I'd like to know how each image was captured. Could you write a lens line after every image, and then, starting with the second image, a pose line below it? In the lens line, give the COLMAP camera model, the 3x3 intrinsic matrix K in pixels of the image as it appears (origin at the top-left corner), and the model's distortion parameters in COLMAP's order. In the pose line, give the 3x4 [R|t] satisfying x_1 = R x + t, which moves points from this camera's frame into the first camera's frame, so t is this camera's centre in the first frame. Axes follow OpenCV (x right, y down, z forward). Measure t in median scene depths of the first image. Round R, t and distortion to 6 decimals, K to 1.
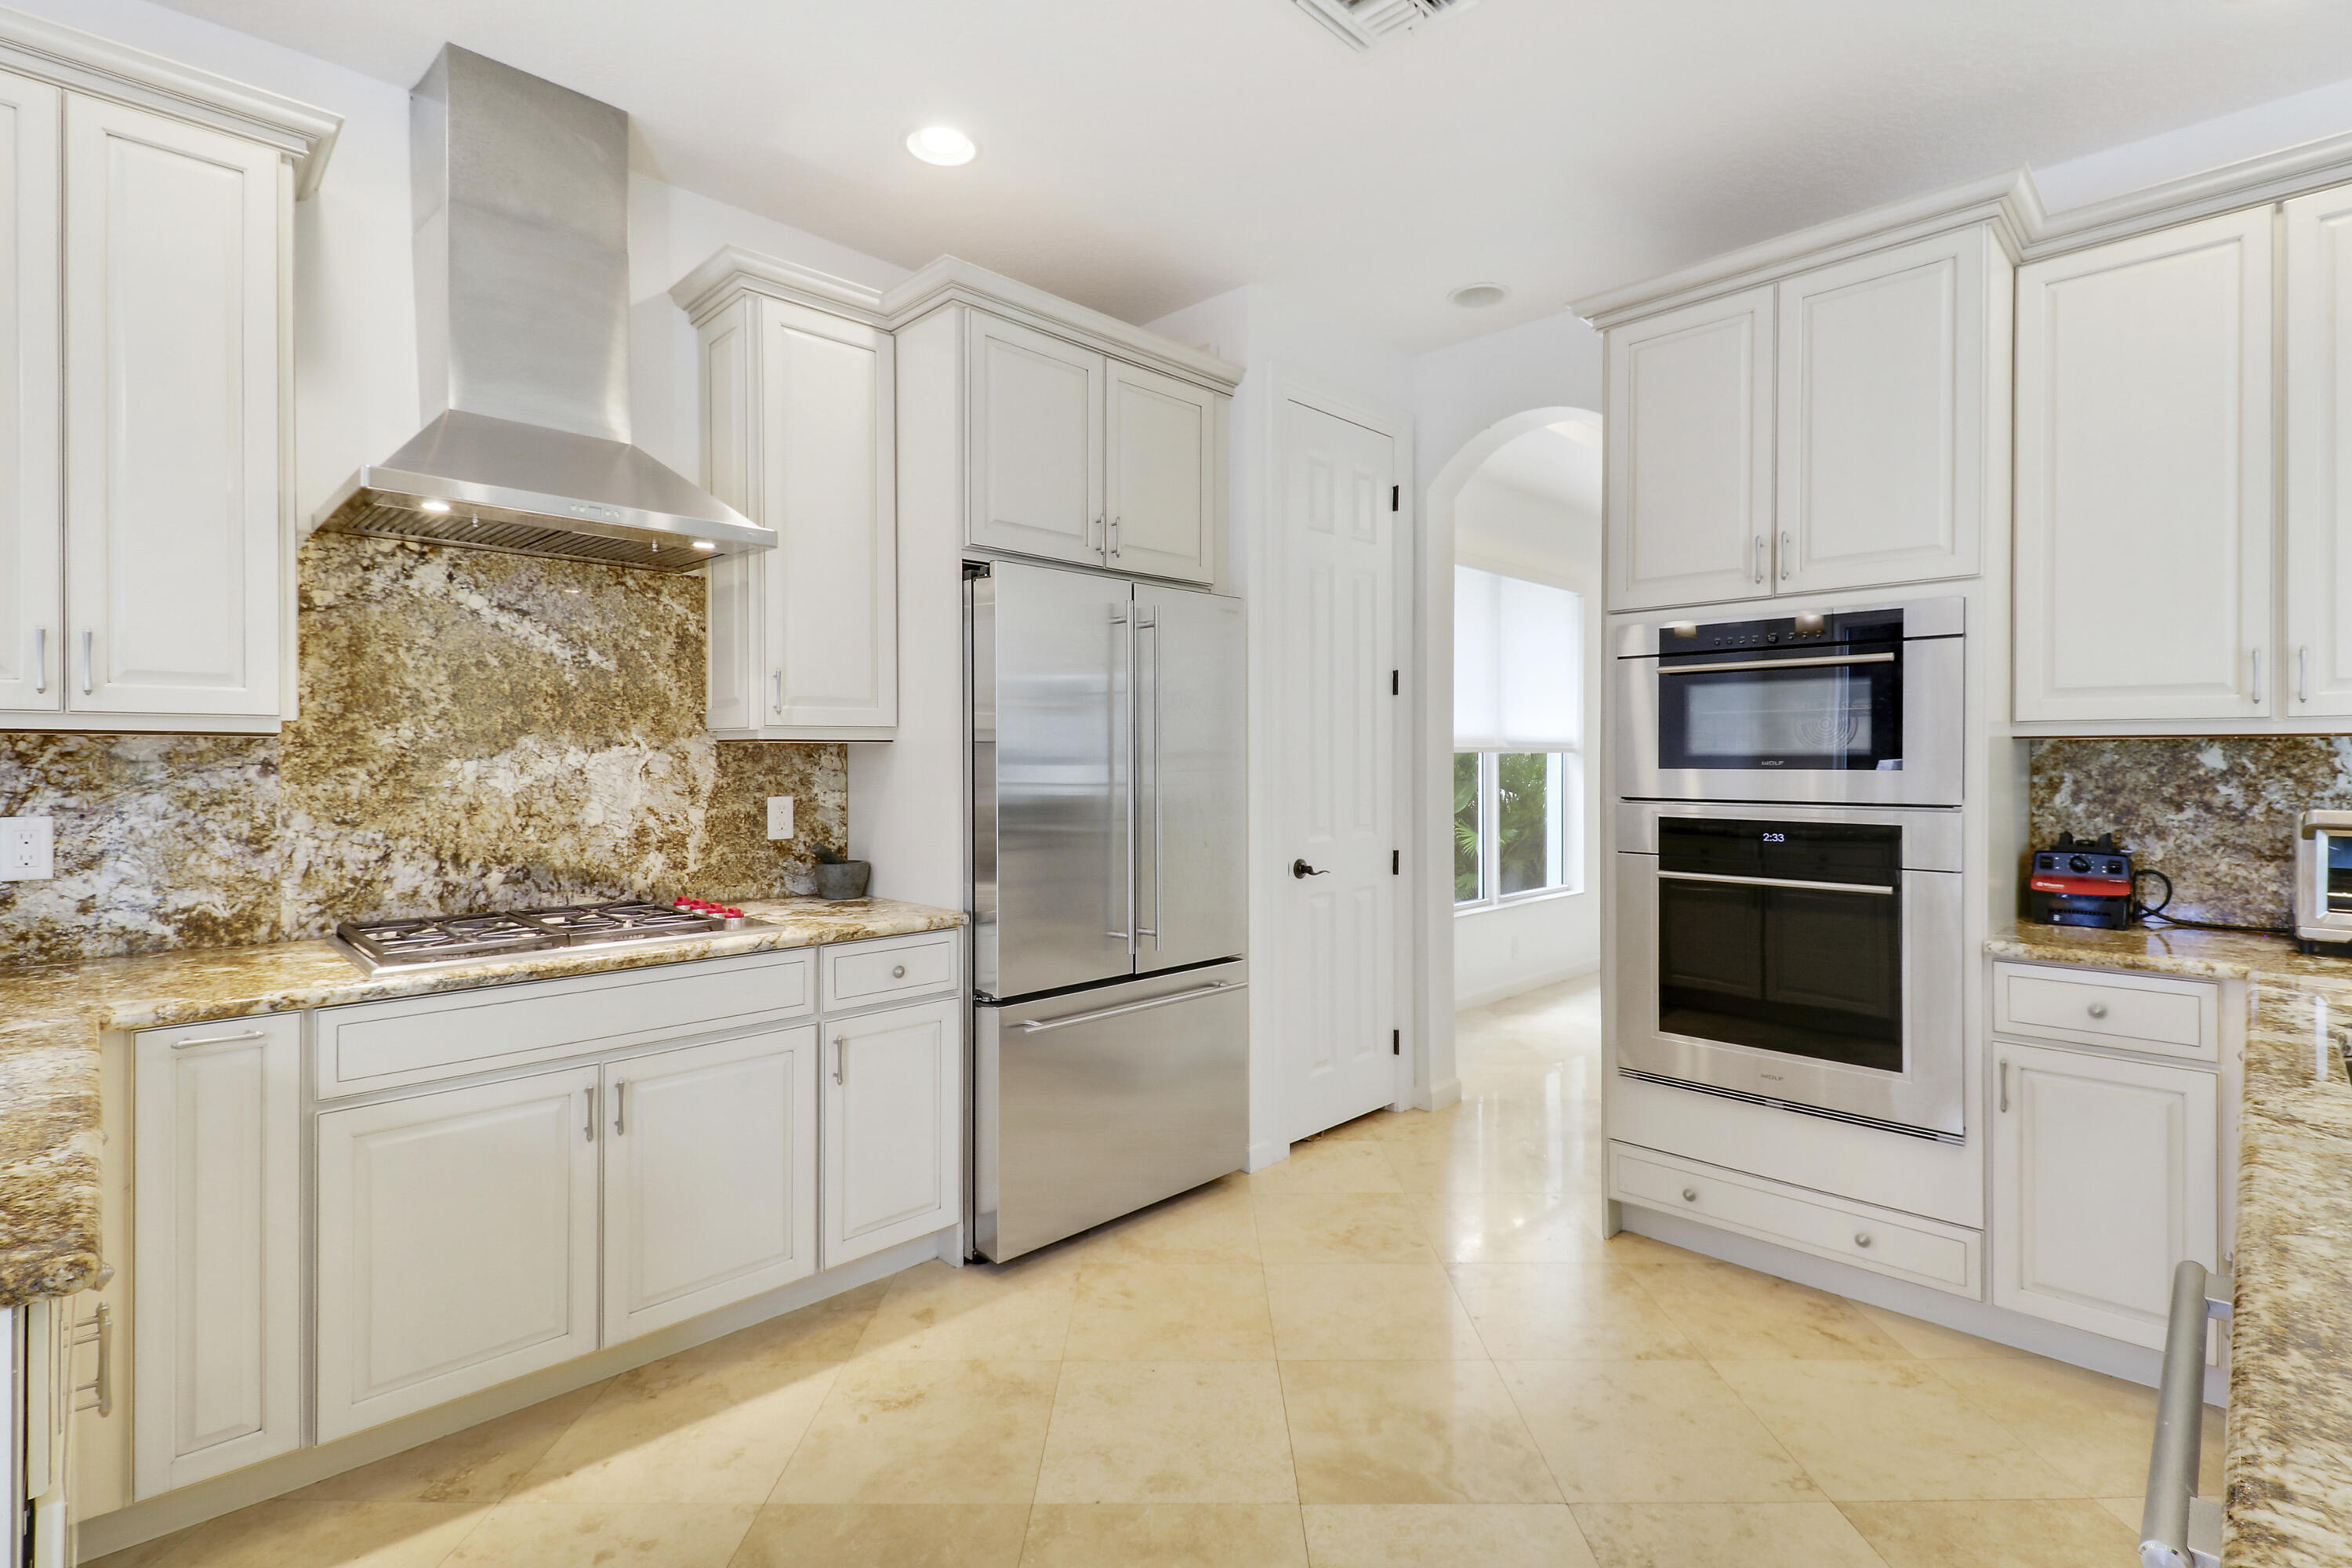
lens RADIAL K [[1101.1, 0, 1176.0], [0, 1101.1, 784.0], [0, 0, 1]] dist [0.001418, -0.009240]
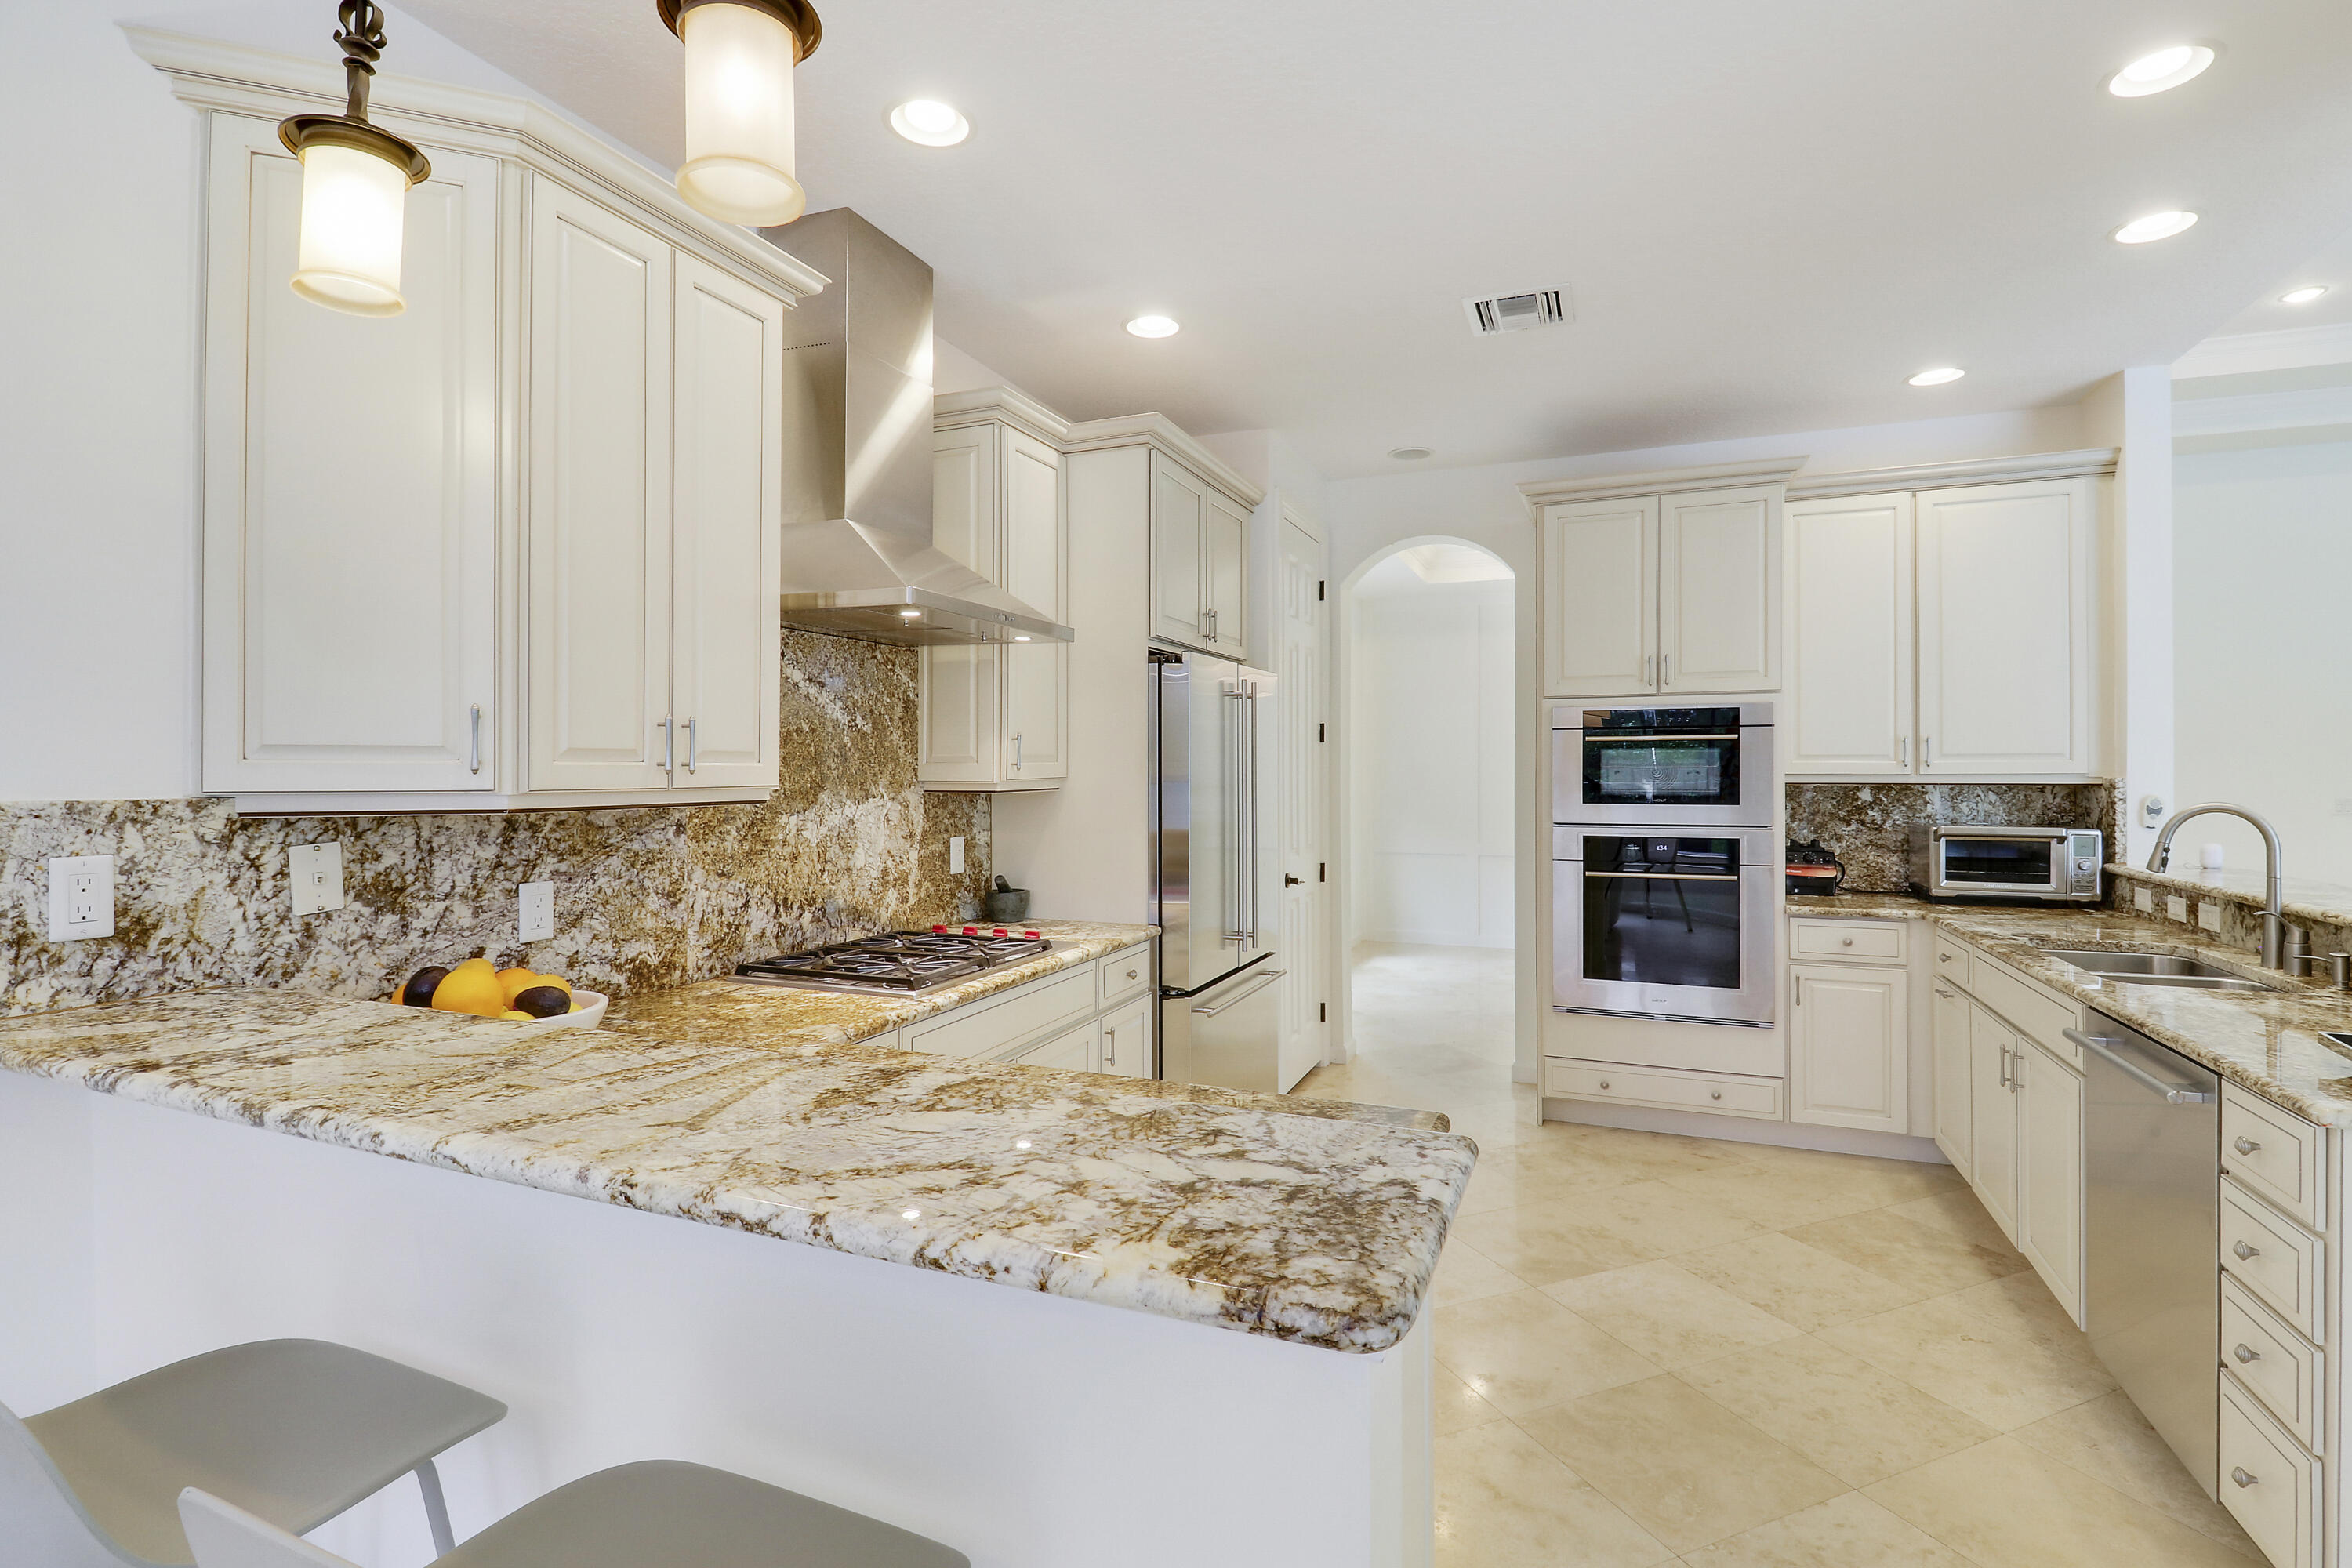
lens RADIAL K [[1101.1, 0, 1176.0], [0, 1101.1, 784.0], [0, 0, 1]] dist [0.001418, -0.009240]
pose [[0.926865, -0.008908, 0.375288, -0.712577], [0.011502, 0.999923, -0.004672, -0.044582], [-0.375218, 0.008647, 0.926896, -0.205818]]
